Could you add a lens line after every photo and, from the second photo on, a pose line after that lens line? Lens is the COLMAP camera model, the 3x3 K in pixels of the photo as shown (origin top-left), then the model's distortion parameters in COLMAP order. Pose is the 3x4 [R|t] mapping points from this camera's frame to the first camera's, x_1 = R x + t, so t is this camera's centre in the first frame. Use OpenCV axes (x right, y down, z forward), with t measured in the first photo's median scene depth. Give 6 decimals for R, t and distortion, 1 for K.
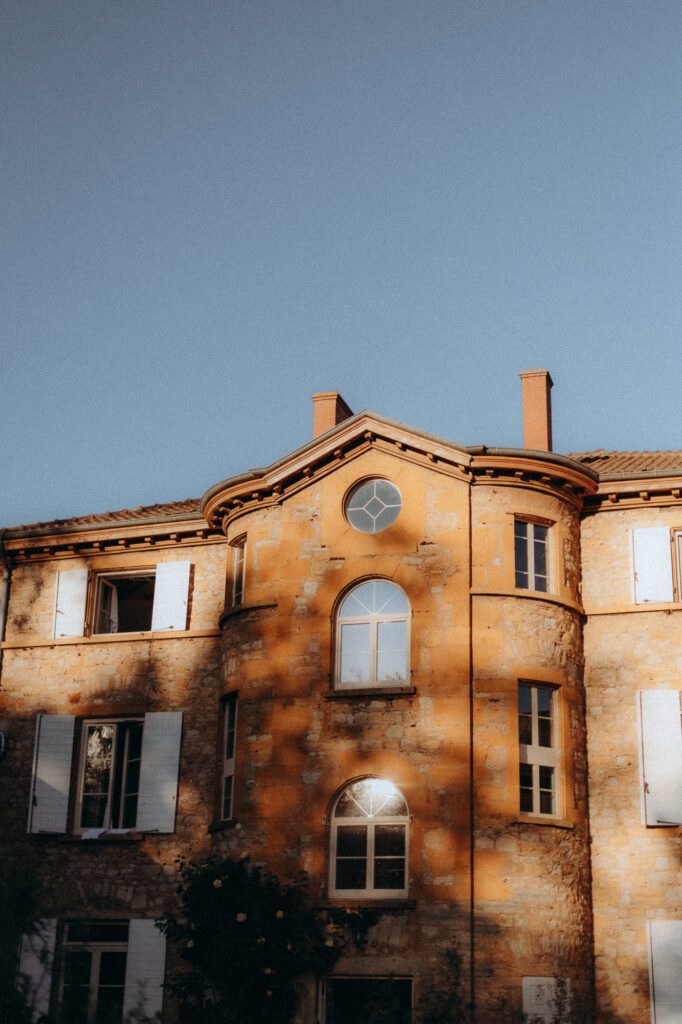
lens RADIAL K [[1417.2, 0, 317.5], [0, 1417.2, 512.0], [0, 0, 1]] dist [-0.017665, 0.010349]
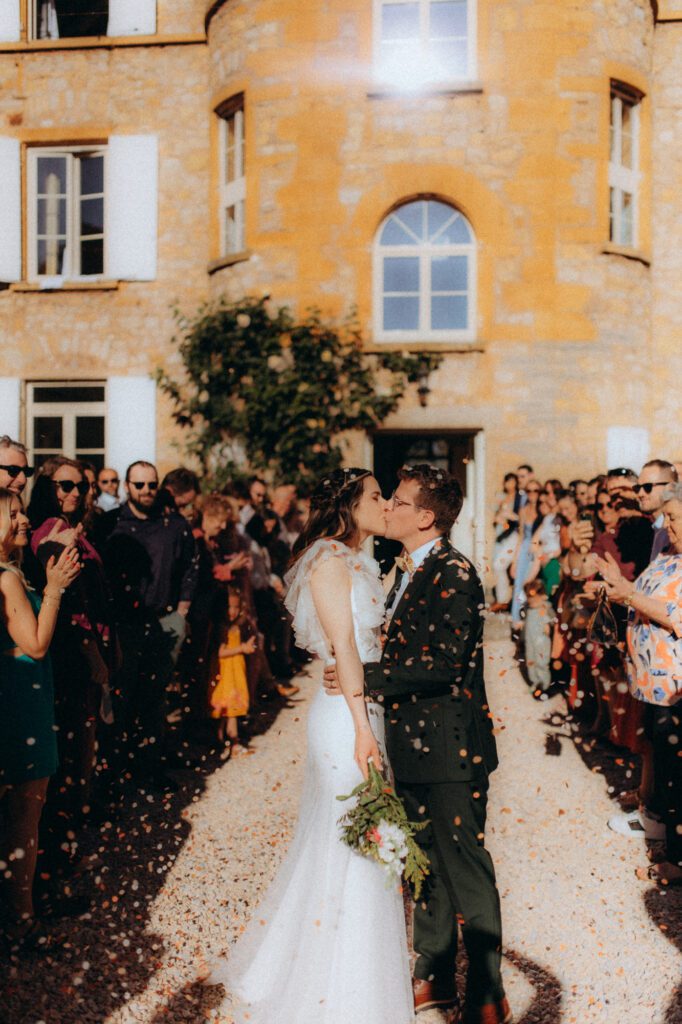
lens RADIAL K [[901.6, 0, 341.0], [0, 901.6, 512.0], [0, 0, 1]] dist [-0.005832, -0.000711]
pose [[0.972481, -0.028099, 0.231284, -0.123486], [-0.055876, 0.935600, 0.348612, 0.163301], [-0.226185, -0.351942, 0.908283, 0.434025]]
